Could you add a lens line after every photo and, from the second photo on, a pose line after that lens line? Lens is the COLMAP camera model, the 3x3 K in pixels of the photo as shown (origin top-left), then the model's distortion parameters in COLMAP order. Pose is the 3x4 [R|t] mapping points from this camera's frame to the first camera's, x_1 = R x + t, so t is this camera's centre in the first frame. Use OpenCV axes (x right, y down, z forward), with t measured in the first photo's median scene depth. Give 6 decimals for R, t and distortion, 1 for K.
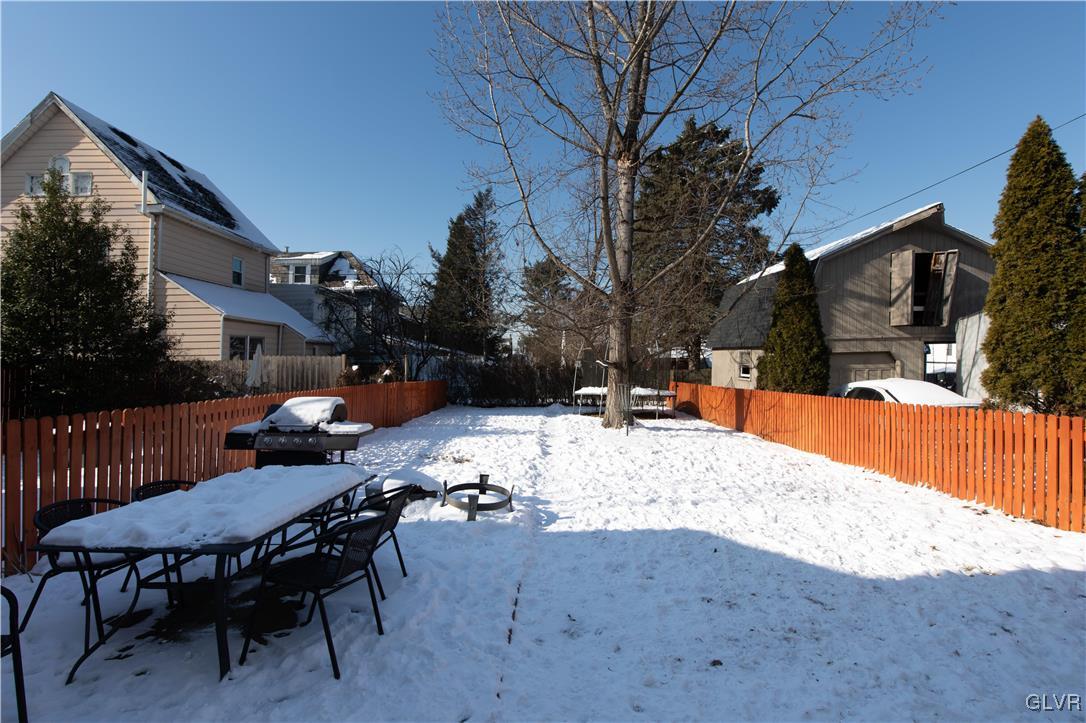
lens RADIAL K [[472.6, 0, 548.7], [0, 472.6, 346.8], [0, 0, 1]] dist [0.004569, -0.000944]
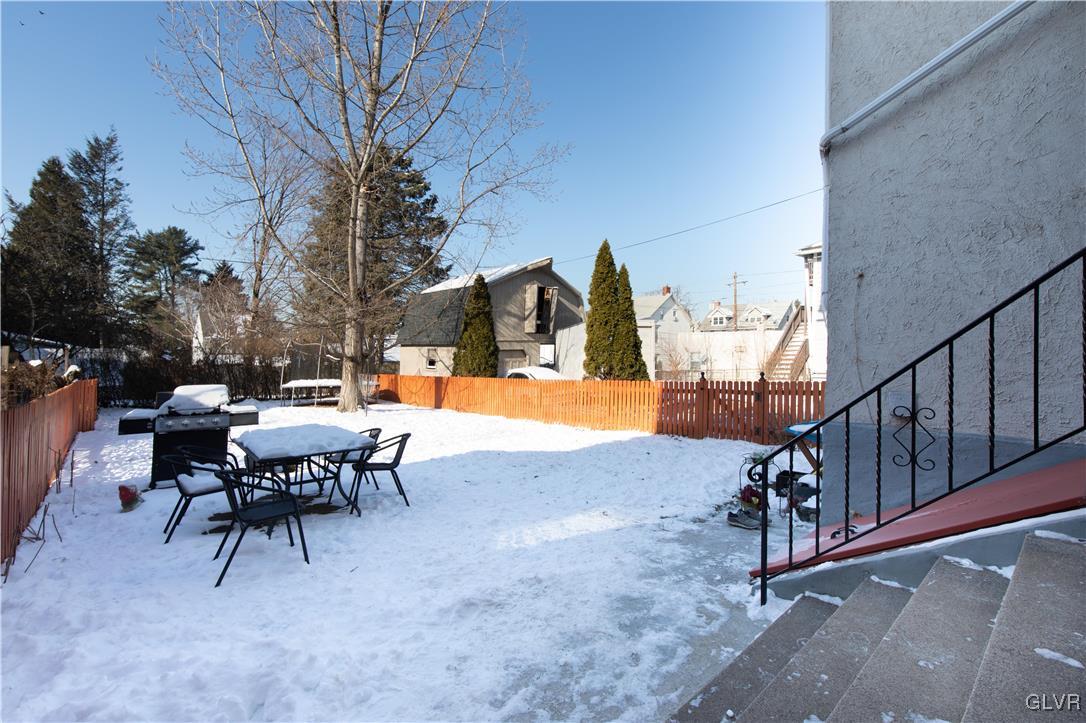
lens RADIAL K [[472.6, 0, 541.4], [0, 472.6, 355.9], [0, 0, 1]] dist [0.004569, -0.000944]
pose [[0.742389, 0.001700, 0.669967, -0.287269], [-0.021270, 0.999552, 0.021034, -0.003368], [-0.669632, -0.029865, 0.742093, -0.185859]]
